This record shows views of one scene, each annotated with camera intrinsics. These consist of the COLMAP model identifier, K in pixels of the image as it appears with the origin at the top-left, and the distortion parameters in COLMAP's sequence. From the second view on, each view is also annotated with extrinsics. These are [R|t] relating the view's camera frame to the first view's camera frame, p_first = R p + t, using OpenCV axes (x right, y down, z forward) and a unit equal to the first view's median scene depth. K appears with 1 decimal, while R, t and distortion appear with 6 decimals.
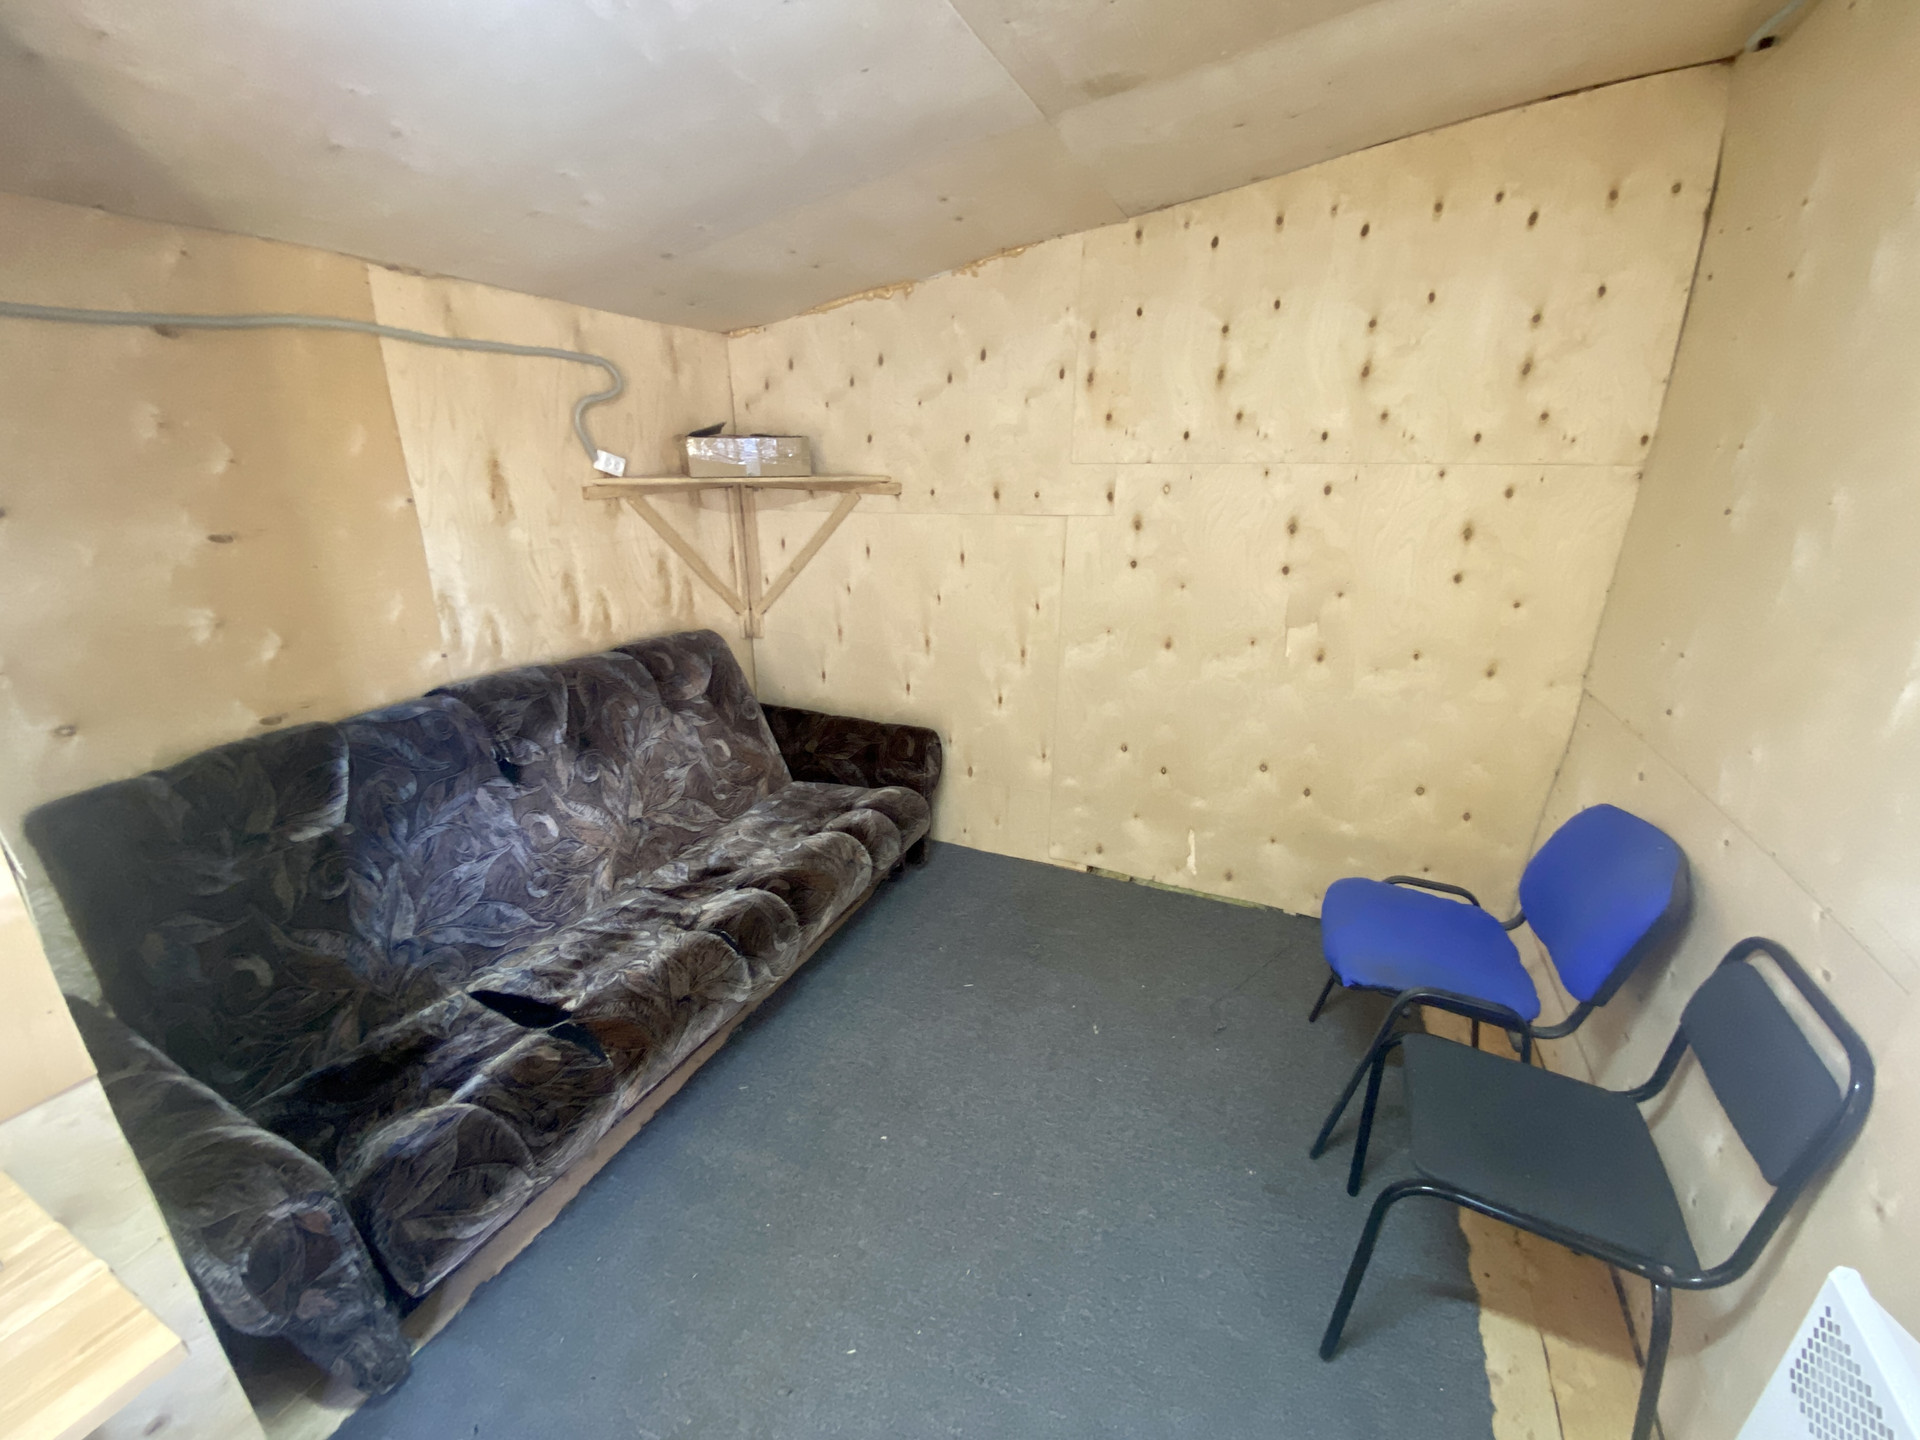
lens RADIAL K [[785.9, 0, 960.0], [0, 785.9, 720.0], [0, 0, 1]] dist [0.047701, -0.028321]
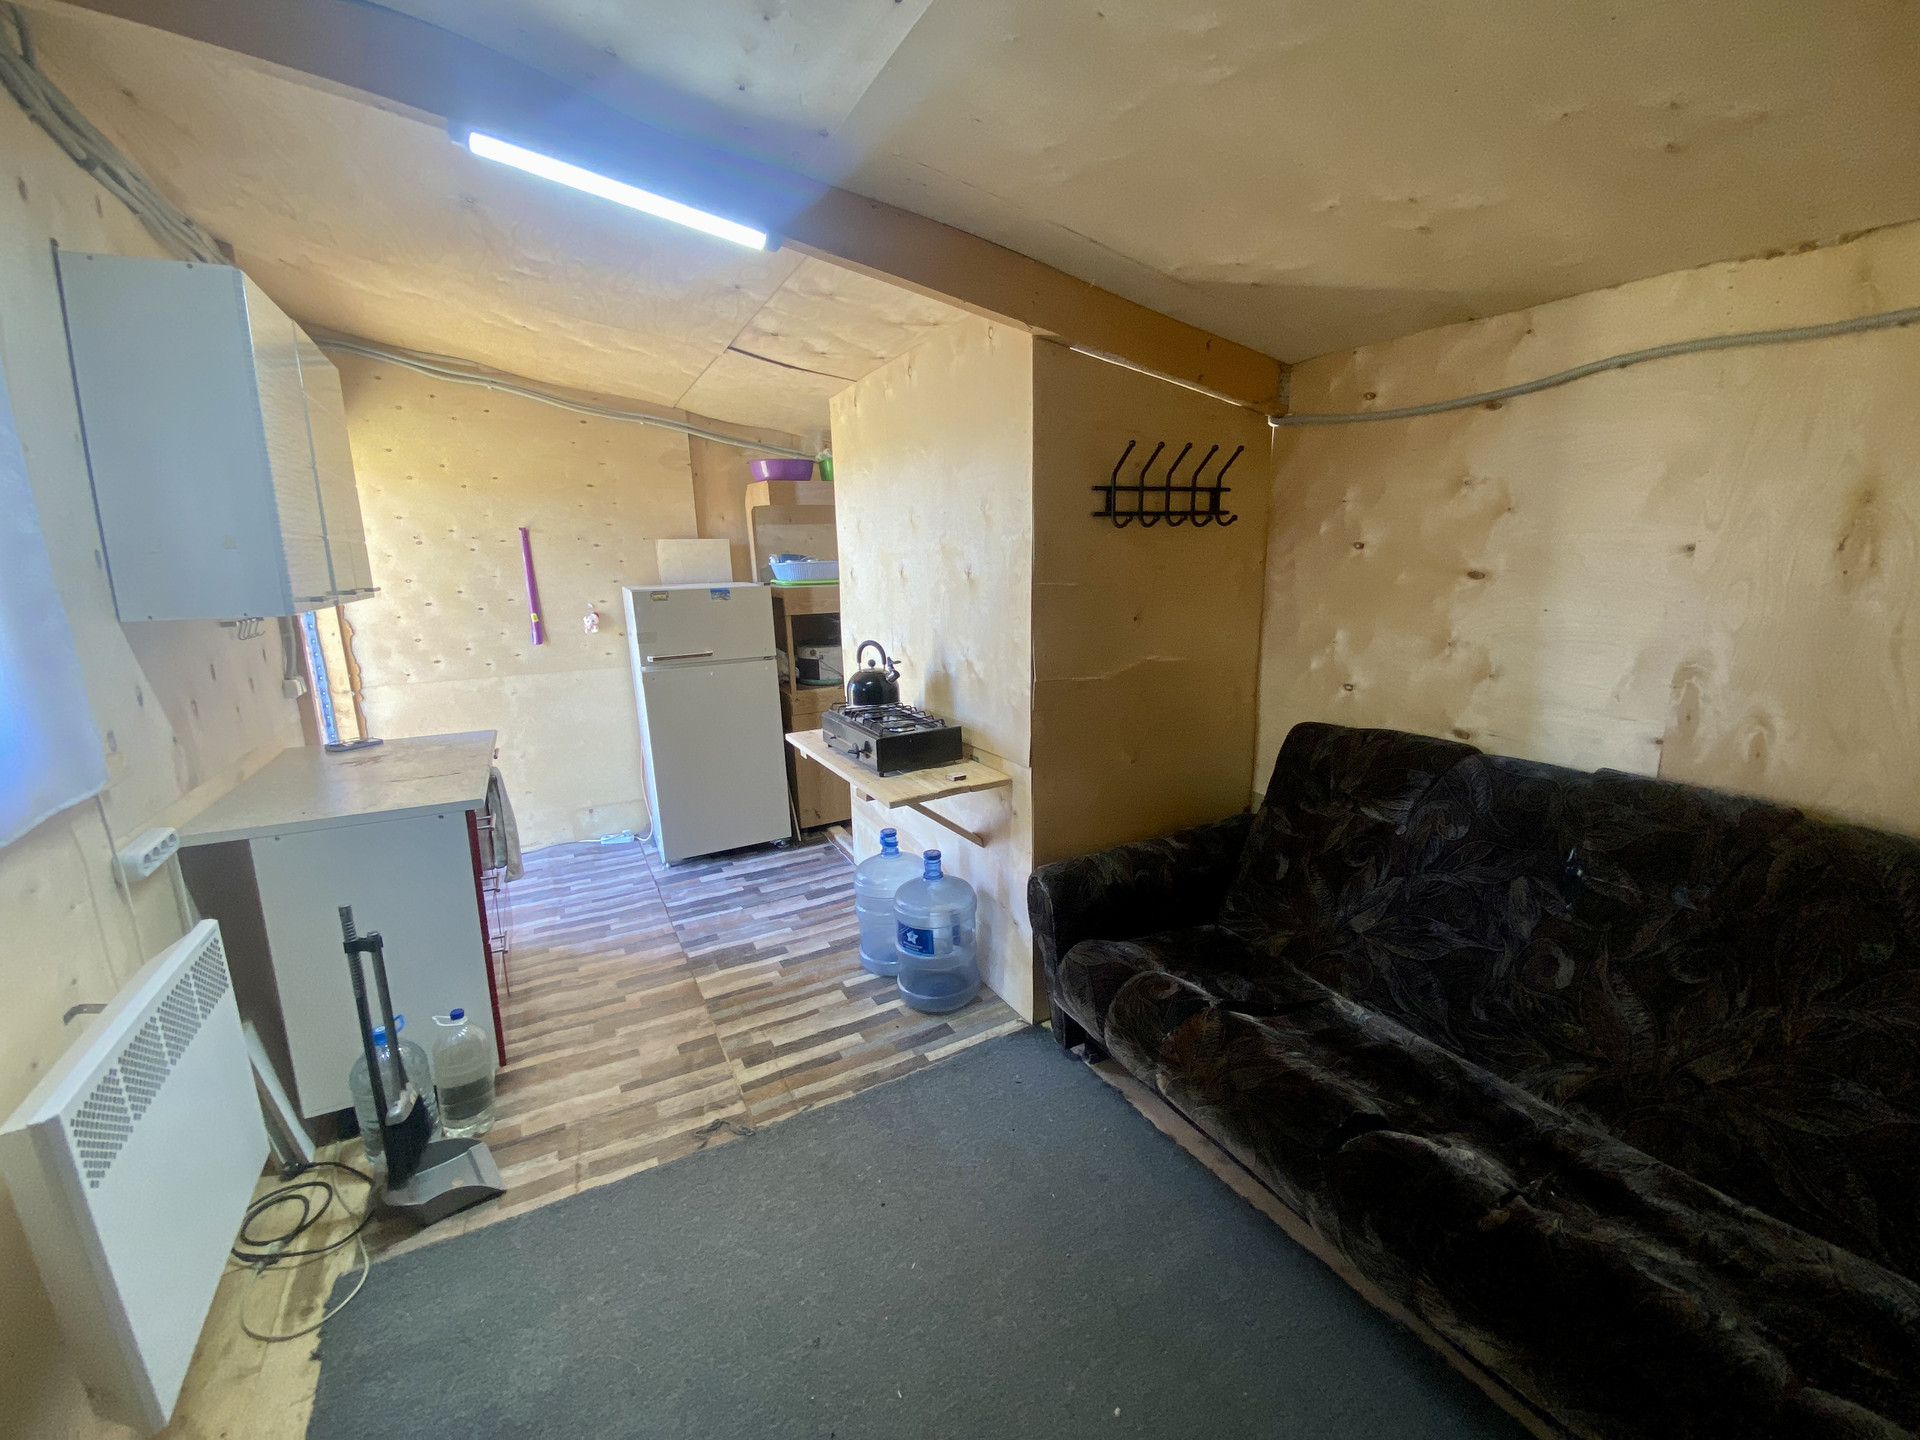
lens RADIAL K [[785.9, 0, 960.0], [0, 785.9, 720.0], [0, 0, 1]] dist [0.047701, -0.028321]
pose [[-0.560944, 0.226805, -0.796179, 0.403124], [-0.219090, 0.886777, 0.406972, -0.293594], [0.798336, 0.402724, -0.447742, 0.856402]]
